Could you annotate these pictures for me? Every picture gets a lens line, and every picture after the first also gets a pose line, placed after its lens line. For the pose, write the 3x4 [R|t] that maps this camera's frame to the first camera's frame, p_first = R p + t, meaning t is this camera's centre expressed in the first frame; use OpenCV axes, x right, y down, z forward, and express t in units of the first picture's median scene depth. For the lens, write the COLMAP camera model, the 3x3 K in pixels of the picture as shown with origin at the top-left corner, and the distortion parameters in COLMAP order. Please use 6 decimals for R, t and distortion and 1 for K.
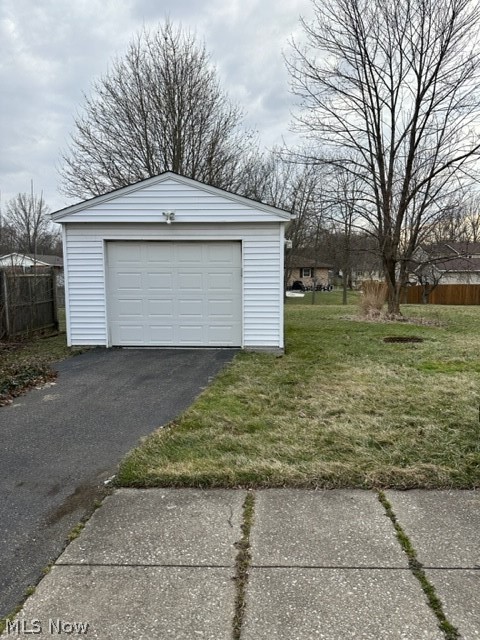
lens RADIAL K [[443.3, 0, 242.4], [0, 443.3, 318.0], [0, 0, 1]] dist [0.079225, -0.110929]
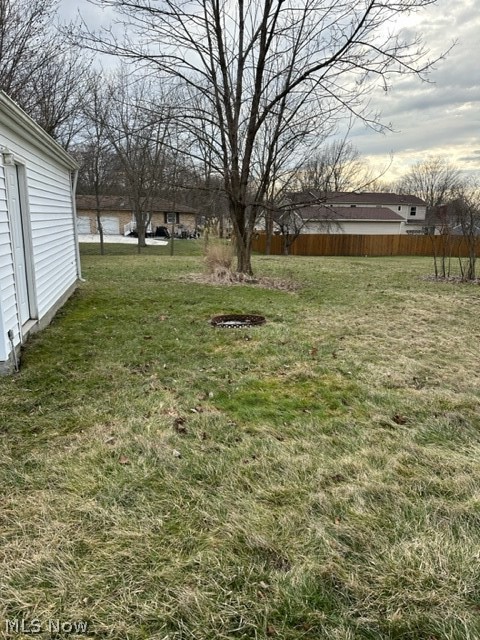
lens RADIAL K [[443.3, 0, 236.5], [0, 443.3, 321.3], [0, 0, 1]] dist [0.079225, -0.110929]
pose [[0.965526, -0.037639, 0.257573, 0.115939], [0.004741, 0.991870, 0.127170, -0.024962], [-0.260265, -0.121565, 0.957854, 0.218134]]
